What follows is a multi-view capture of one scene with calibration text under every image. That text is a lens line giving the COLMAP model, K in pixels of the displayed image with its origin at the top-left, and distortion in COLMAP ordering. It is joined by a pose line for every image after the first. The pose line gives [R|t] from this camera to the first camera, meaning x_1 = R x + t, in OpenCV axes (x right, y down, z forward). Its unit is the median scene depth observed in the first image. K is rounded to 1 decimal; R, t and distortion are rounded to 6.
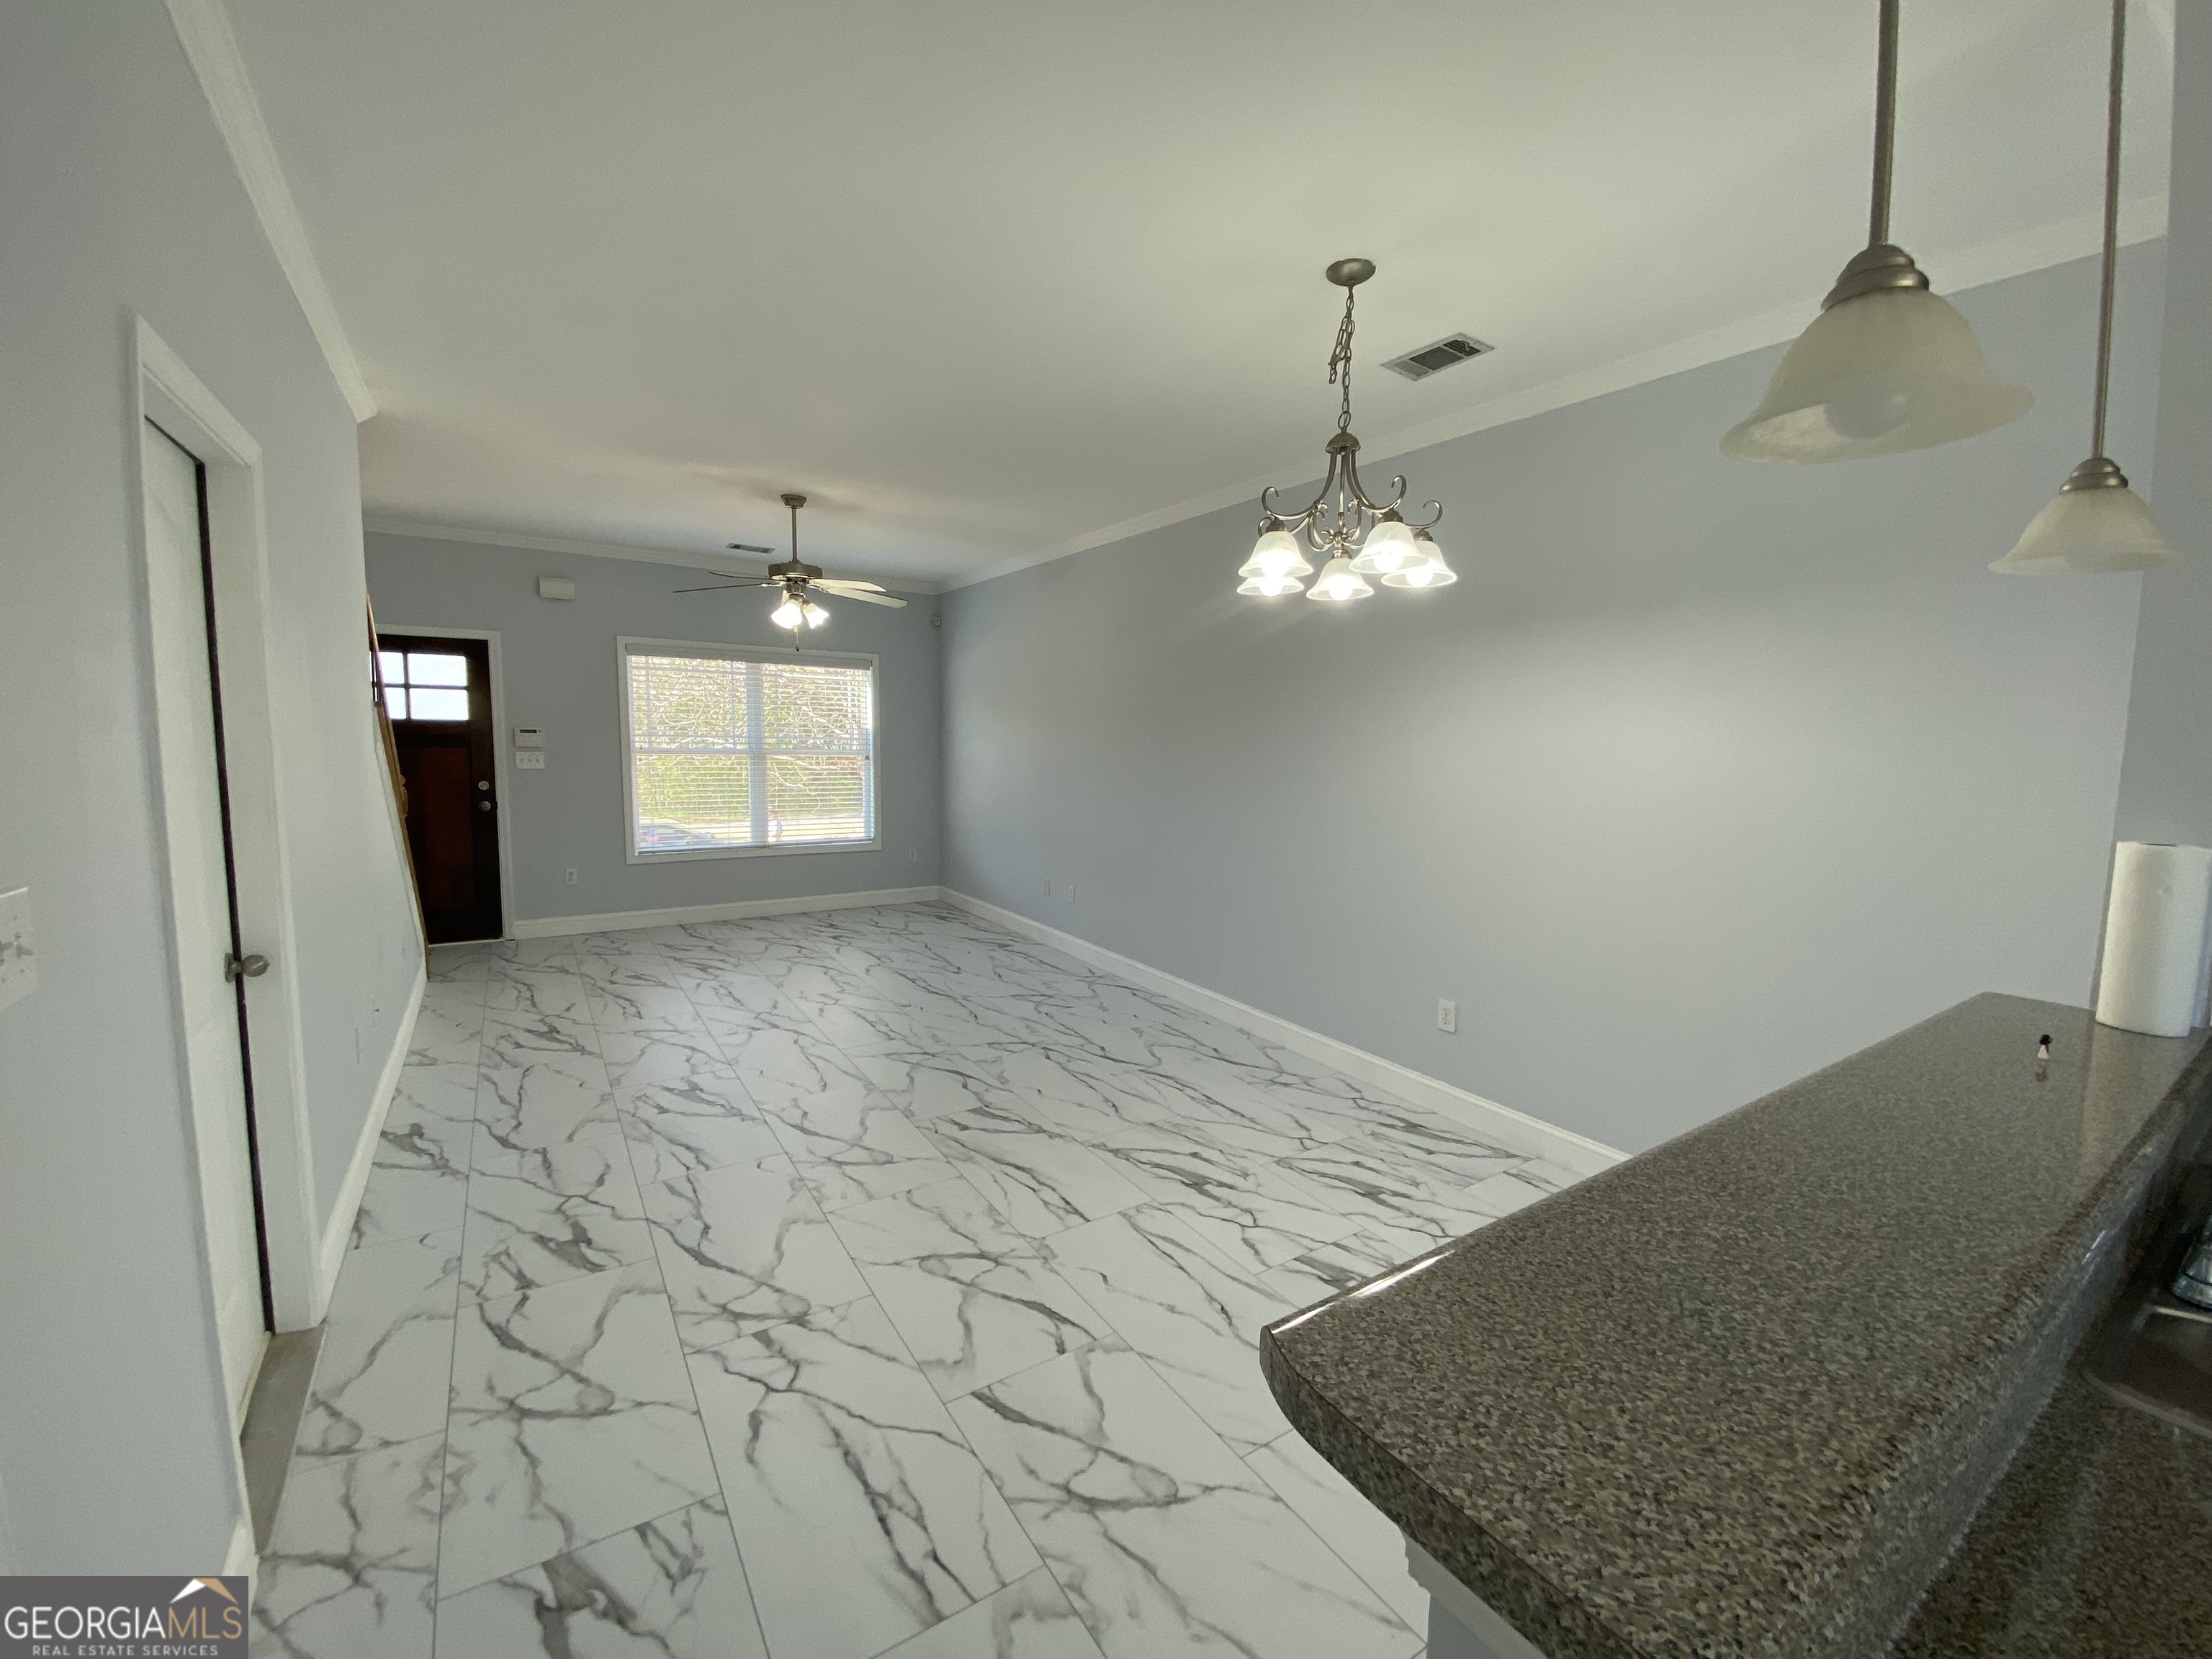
lens RADIAL K [[897.2, 0, 1098.1], [0, 897.2, 830.7], [0, 0, 1]] dist [0.016750, -0.019261]
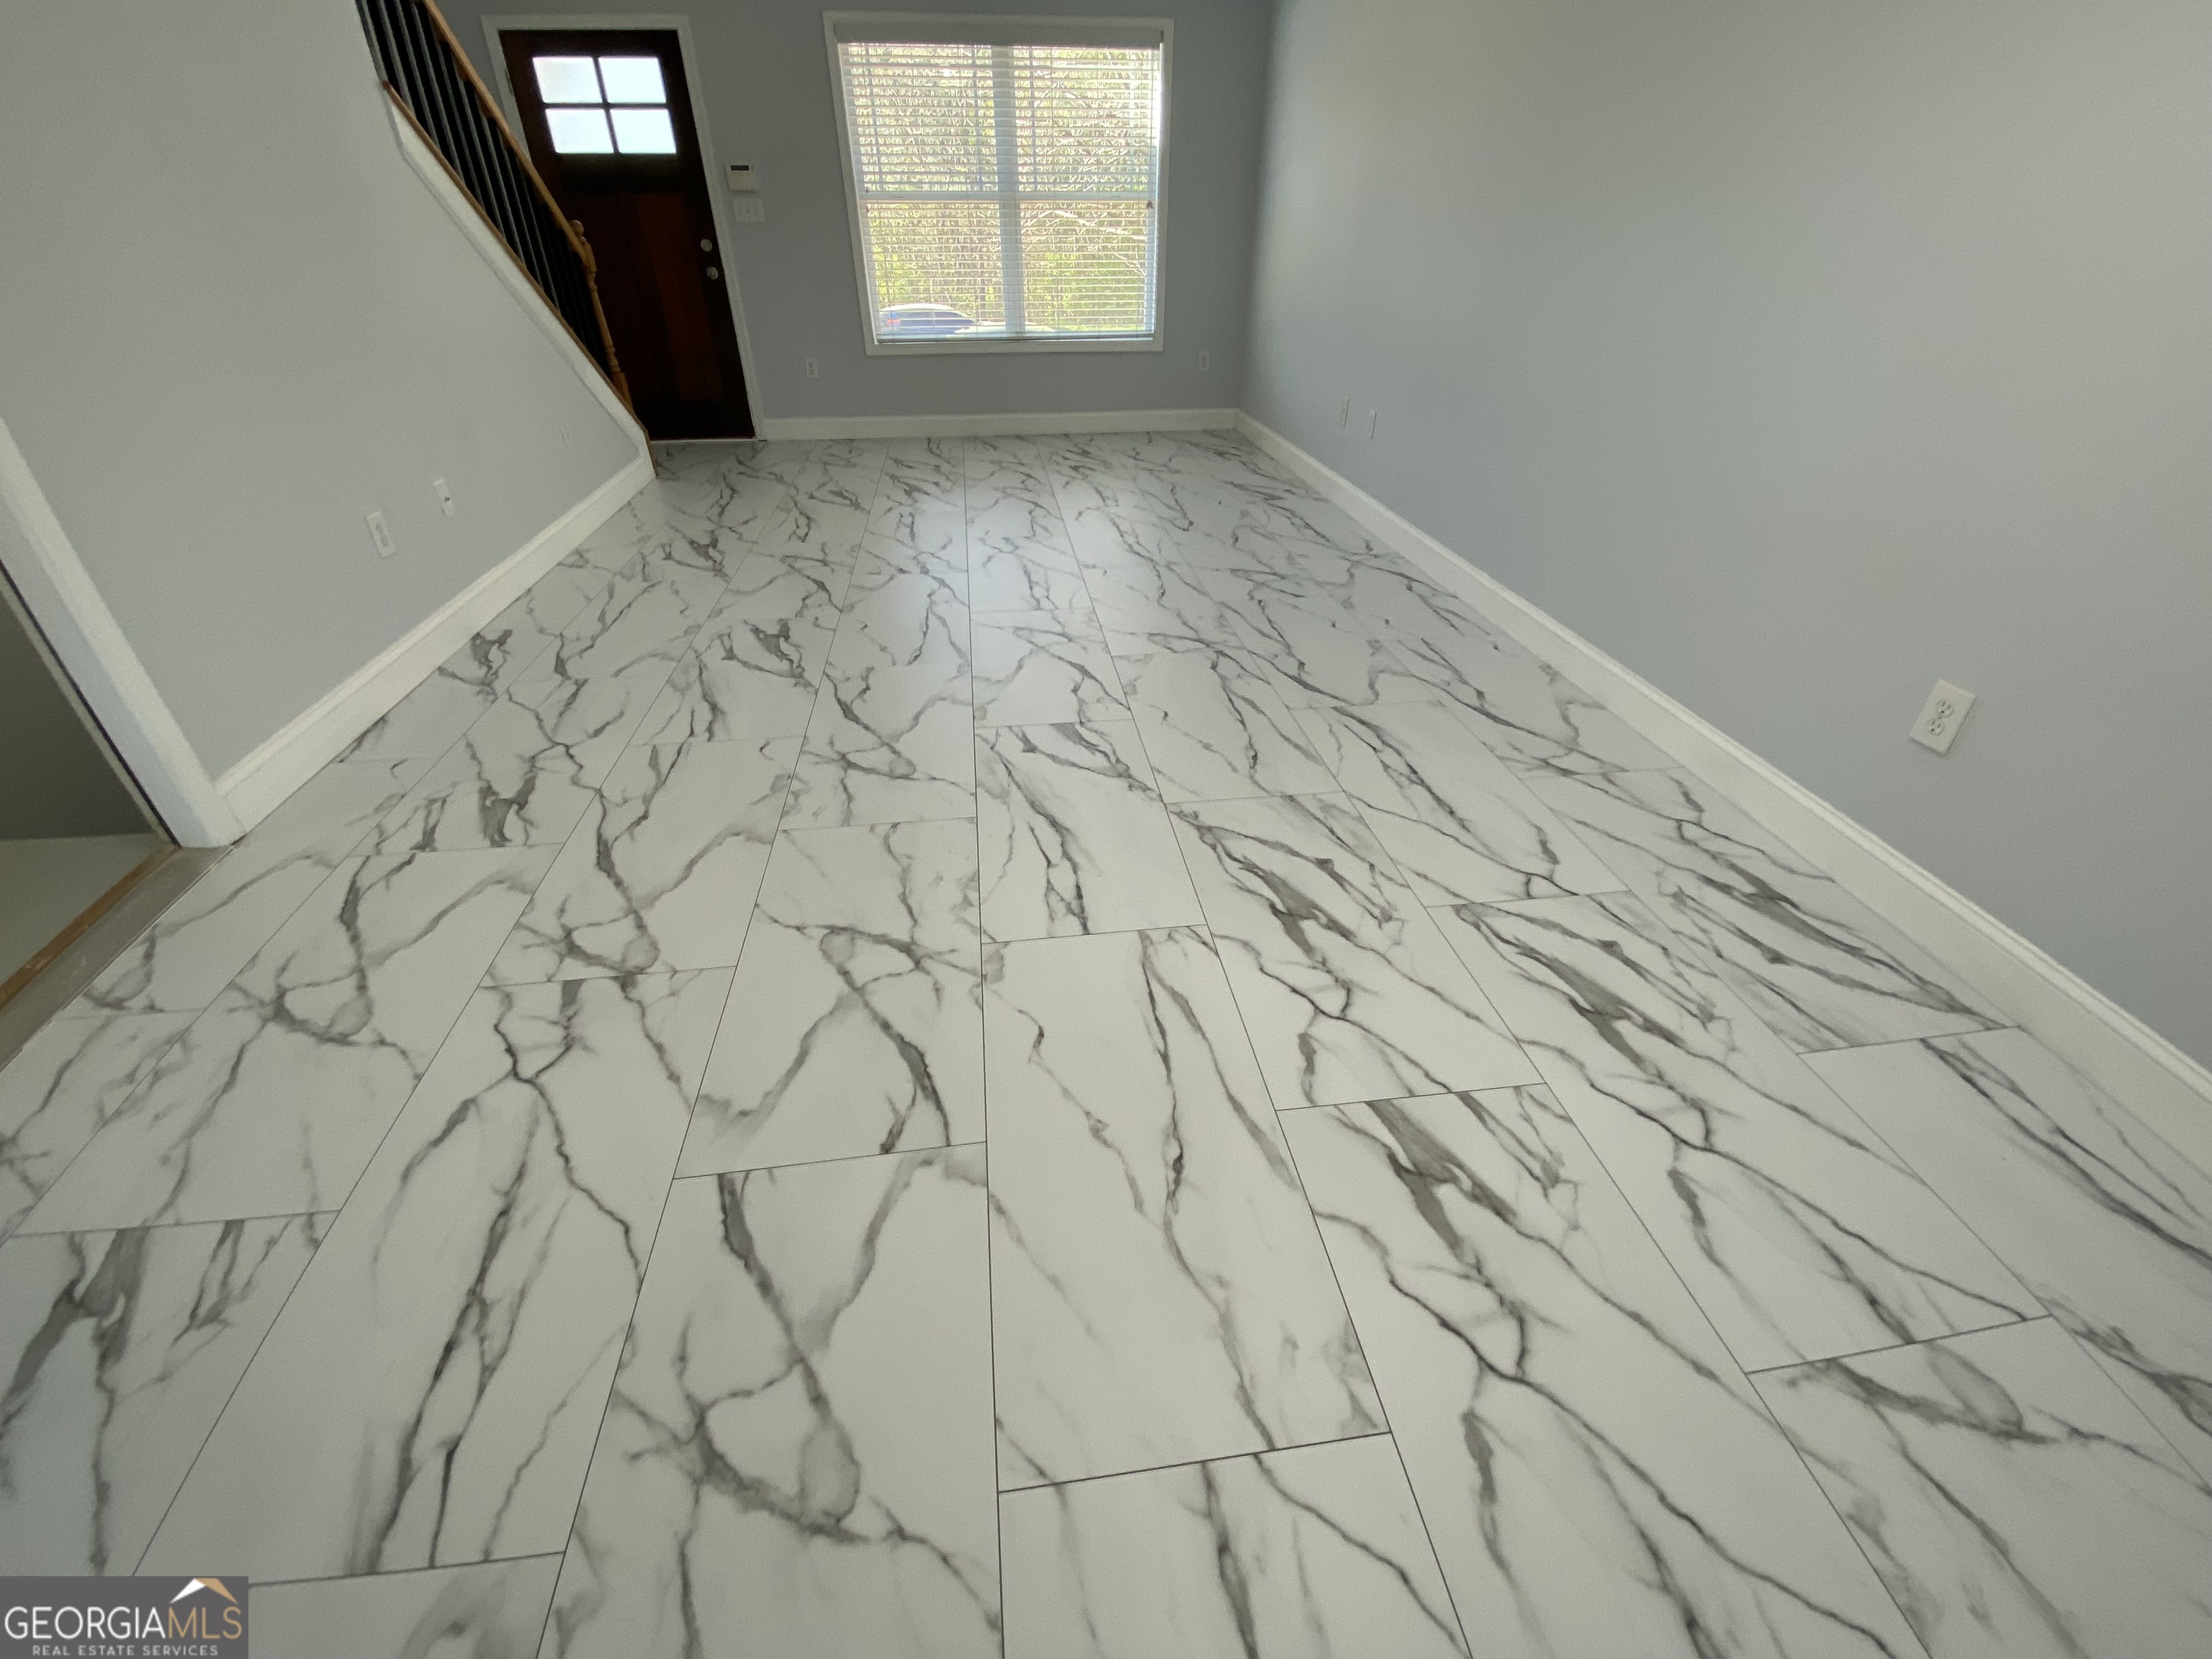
lens RADIAL K [[897.2, 0, 1098.1], [0, 897.2, 830.7], [0, 0, 1]] dist [0.016750, -0.019261]
pose [[0.904363, 0.226570, -0.361655, 0.187282], [-0.033462, 0.882472, 0.469174, 0.053457], [0.425451, -0.412202, 0.805656, 0.443722]]
